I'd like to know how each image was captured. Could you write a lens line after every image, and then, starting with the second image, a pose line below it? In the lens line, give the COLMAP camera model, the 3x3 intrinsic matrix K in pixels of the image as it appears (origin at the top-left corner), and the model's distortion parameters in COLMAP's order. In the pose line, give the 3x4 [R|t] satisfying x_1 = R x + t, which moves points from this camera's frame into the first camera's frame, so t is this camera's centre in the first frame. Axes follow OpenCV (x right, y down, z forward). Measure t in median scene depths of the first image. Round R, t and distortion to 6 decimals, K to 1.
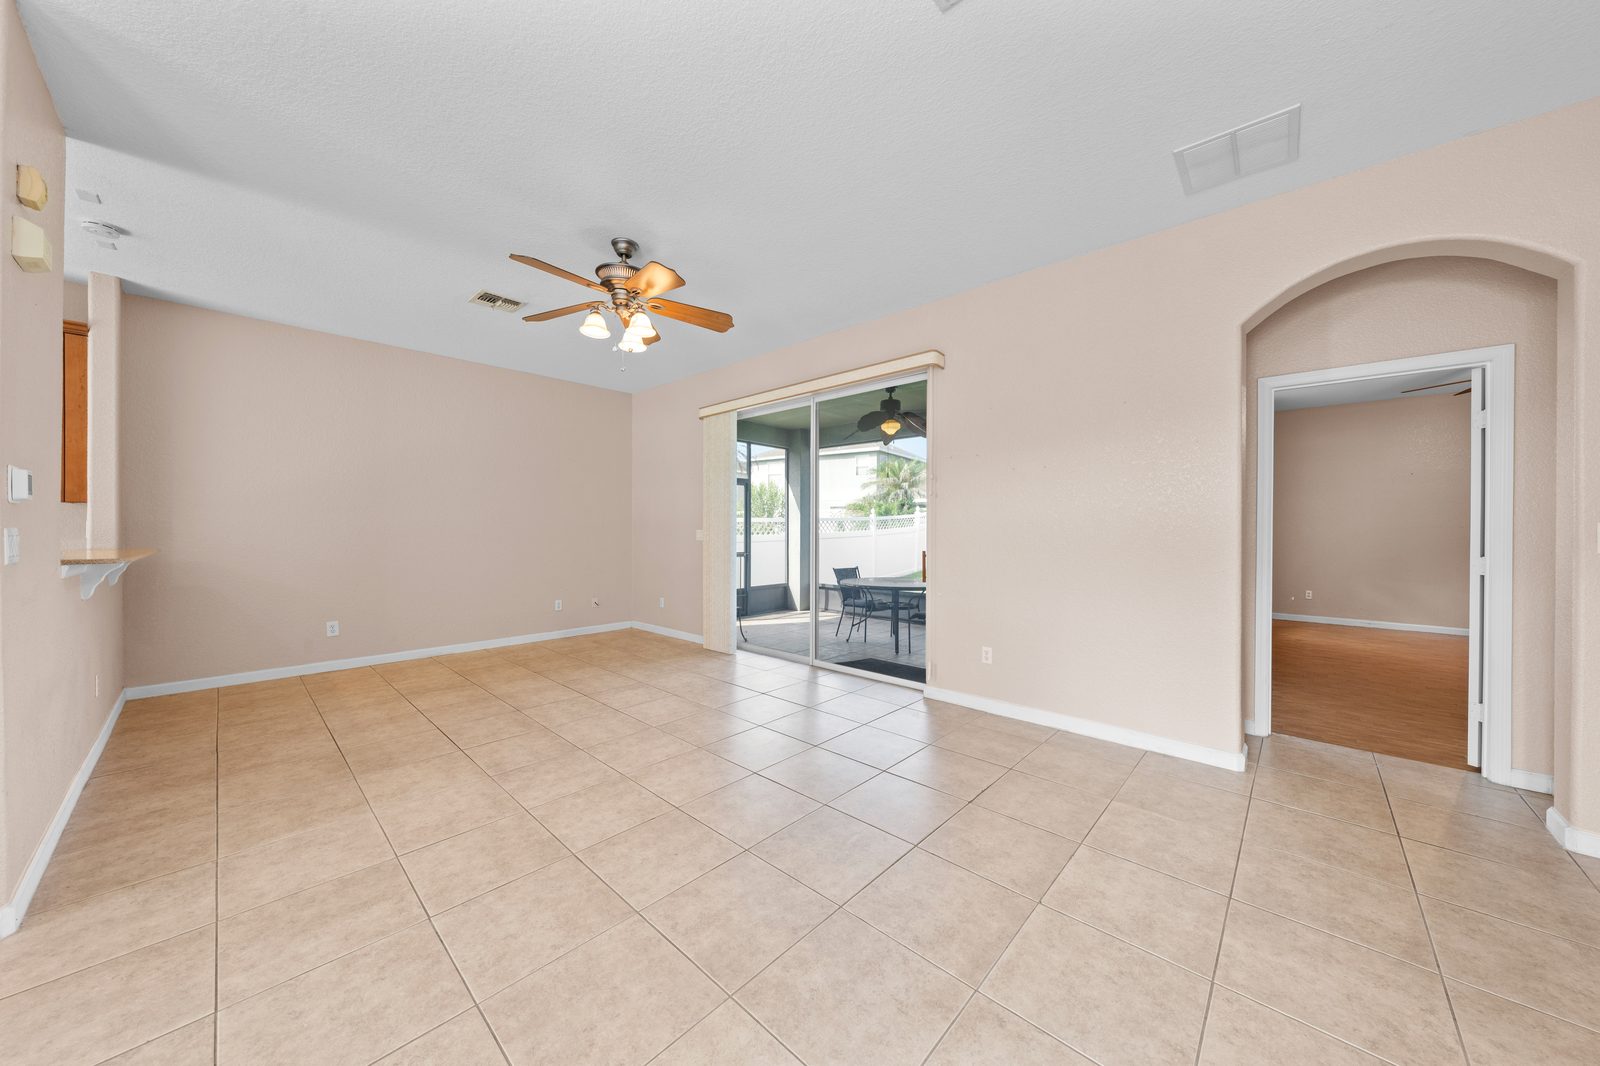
lens RADIAL K [[544.7, 0, 795.2], [0, 544.7, 530.8], [0, 0, 1]] dist [-0.003006, 0.000005]
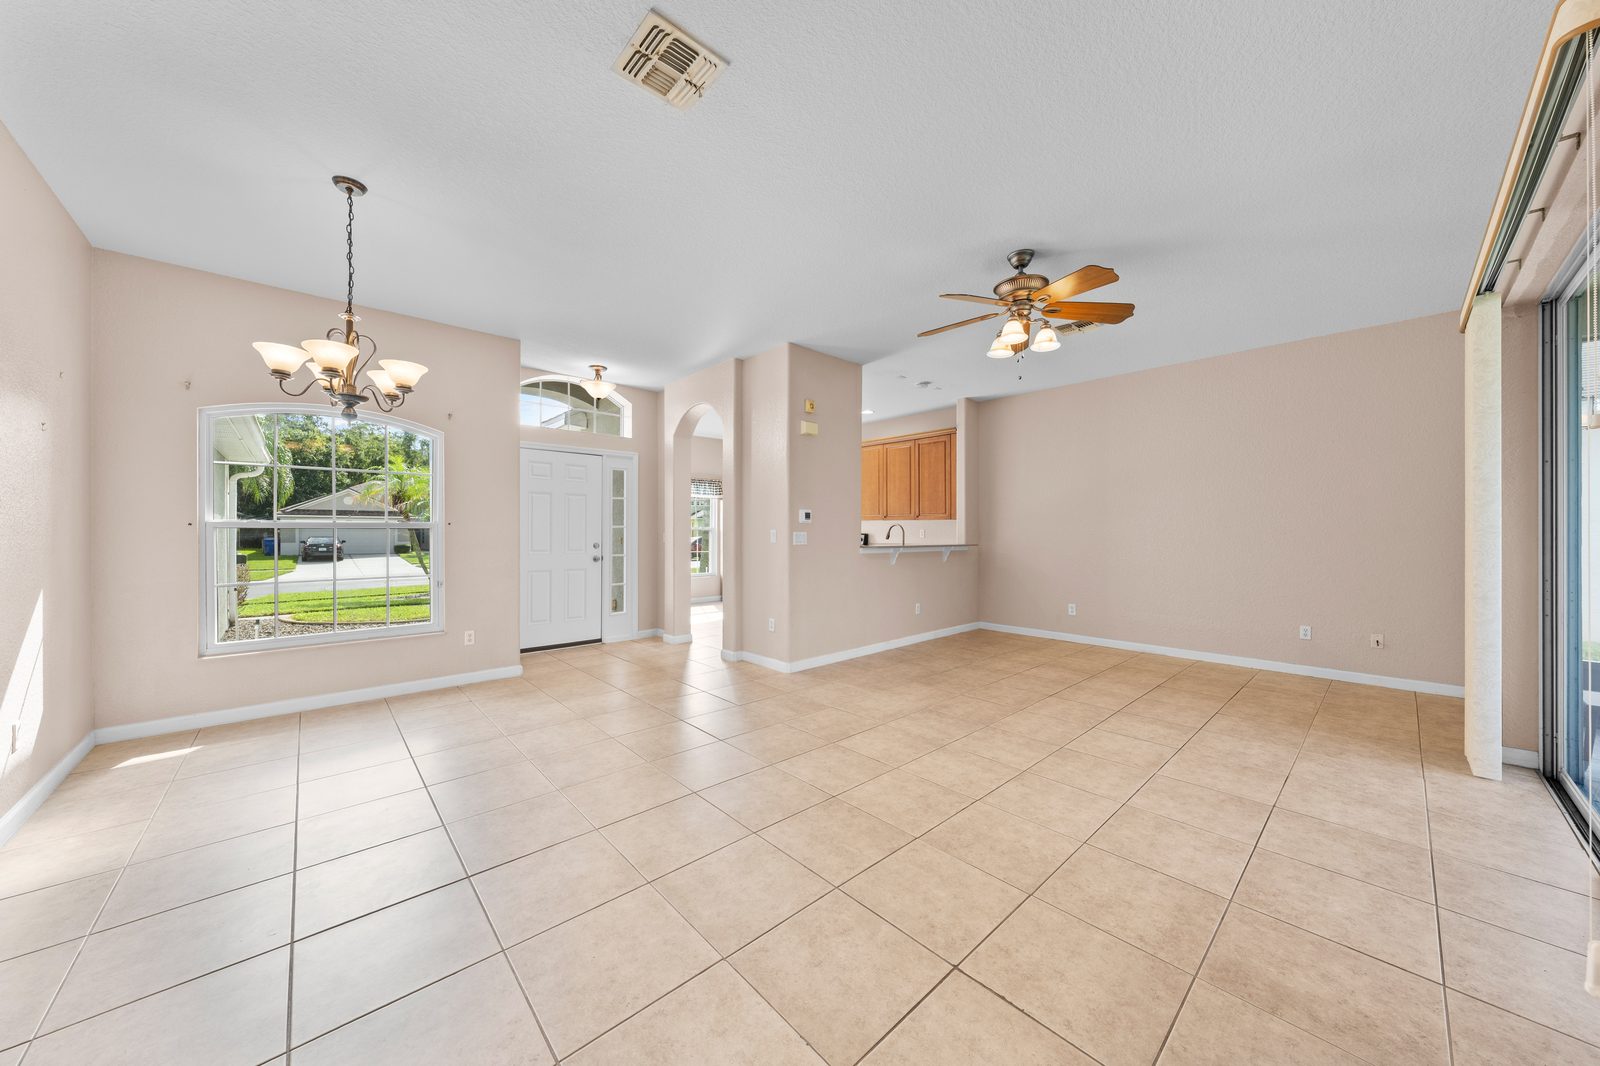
lens RADIAL K [[544.7, 0, 806.0], [0, 544.7, 533.1], [0, 0, 1]] dist [-0.003006, 0.000005]
pose [[-0.073685, -0.000533, -0.997281, 0.754198], [-0.006251, 0.999980, -0.000072, 0.000072], [0.997262, 0.006228, -0.073687, 0.686043]]
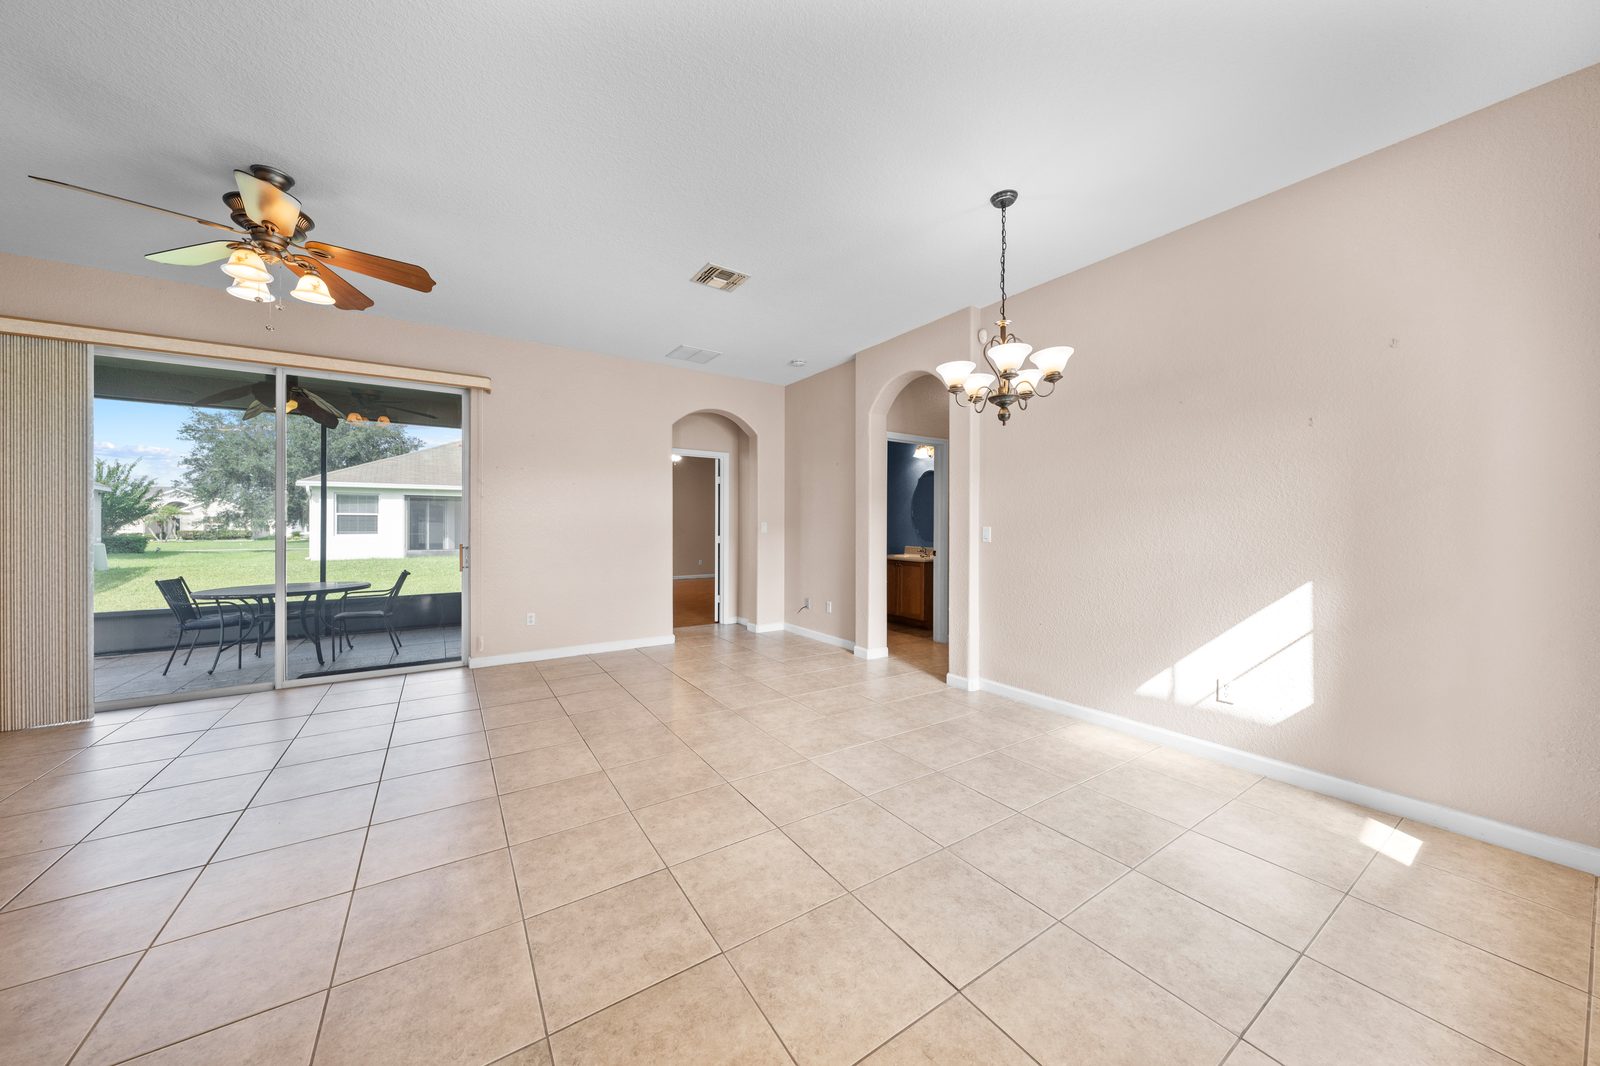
lens RADIAL K [[544.7, 0, 806.3], [0, 544.7, 520.4], [0, 0, 1]] dist [-0.003006, 0.000005]
pose [[0.226626, 0.005835, 0.973964, -0.946773], [0.005003, 0.999962, -0.007155, -0.001498], [-0.973969, 0.006494, 0.226588, 0.041504]]
